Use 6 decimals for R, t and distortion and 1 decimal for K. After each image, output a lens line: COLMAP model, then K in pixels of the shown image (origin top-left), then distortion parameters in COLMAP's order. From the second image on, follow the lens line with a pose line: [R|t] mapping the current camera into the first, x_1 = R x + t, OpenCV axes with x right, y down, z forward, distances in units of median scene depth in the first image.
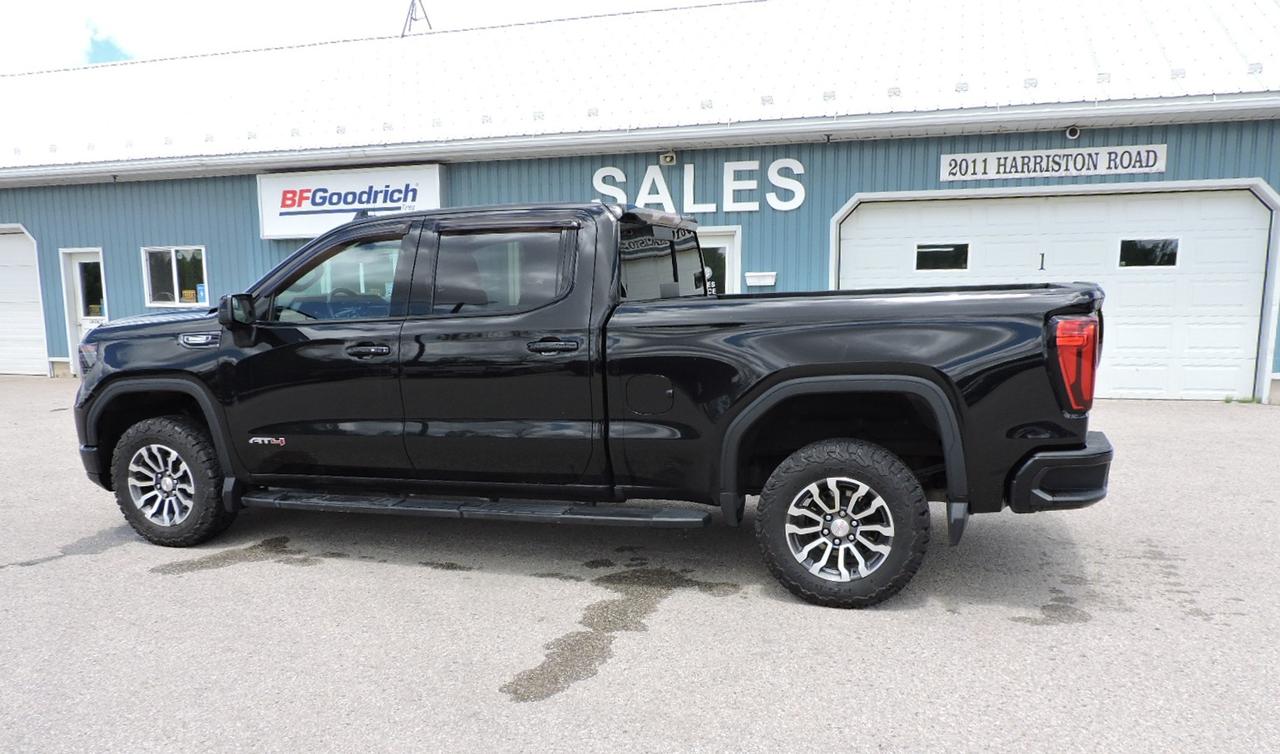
lens RADIAL K [[942.6, 0, 607.3], [0, 942.6, 449.3], [0, 0, 1]] dist [-0.004117, 0.000268]
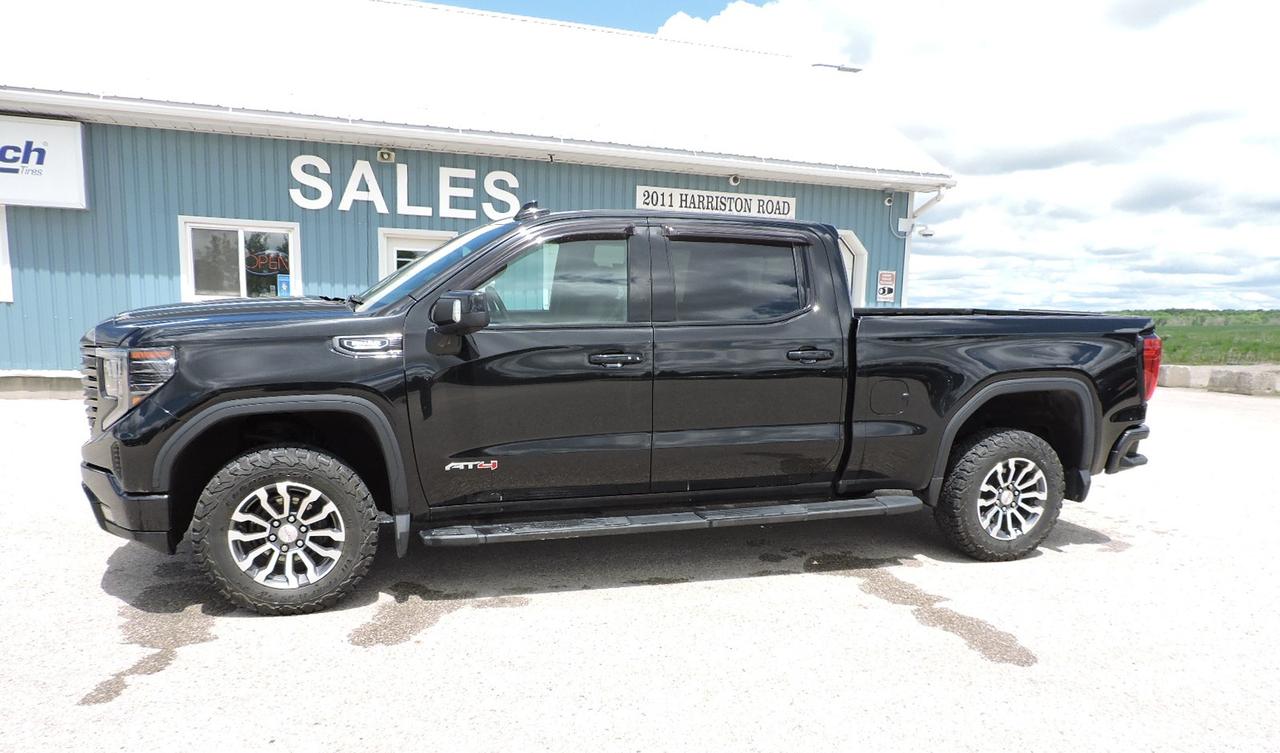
lens RADIAL K [[942.6, 0, 621.6], [0, 942.6, 437.7], [0, 0, 1]] dist [-0.004117, 0.000268]
pose [[0.791444, -0.050663, 0.609139, -0.714729], [0.061245, 0.998117, 0.003441, -0.026237], [-0.608166, 0.034583, 0.793056, 0.230061]]
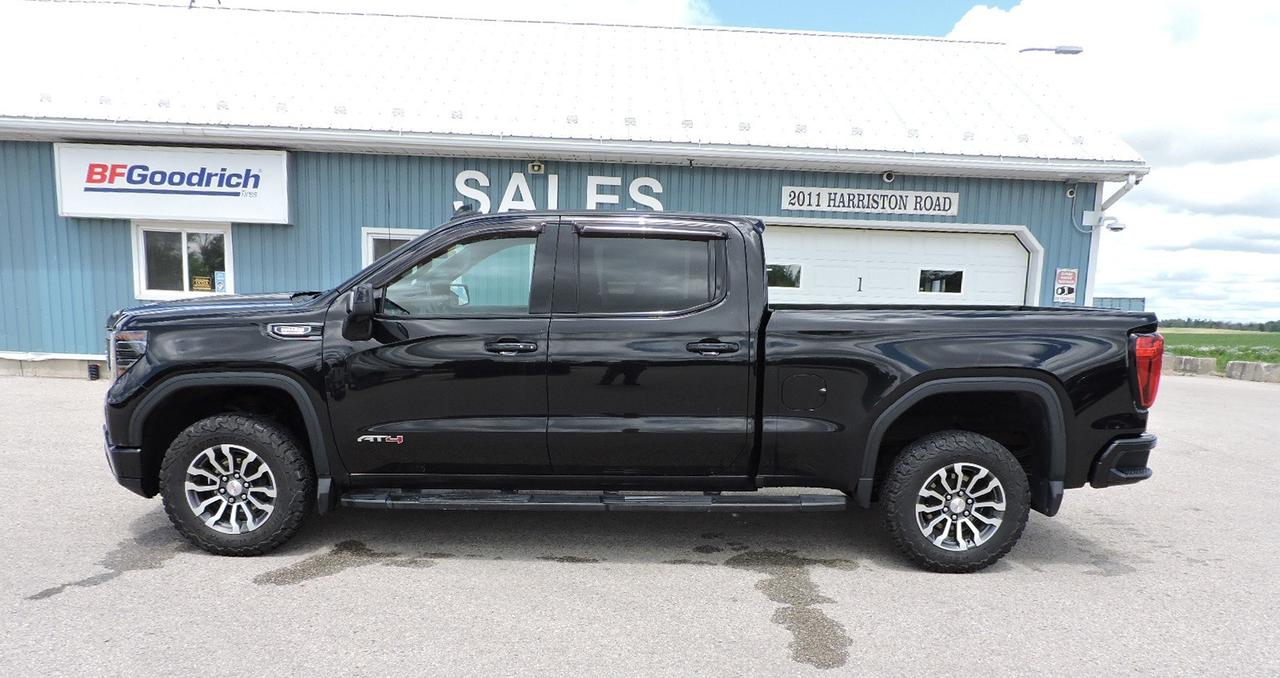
lens RADIAL K [[933.2, 0, 611.2], [0, 933.2, 437.2], [0, 0, 1]] dist [-0.003086, -0.010225]
pose [[0.942253, -0.008172, 0.334802, -0.425707], [0.013484, 0.999817, -0.013544, 0.005316], [-0.334630, 0.017276, 0.942191, 0.026308]]
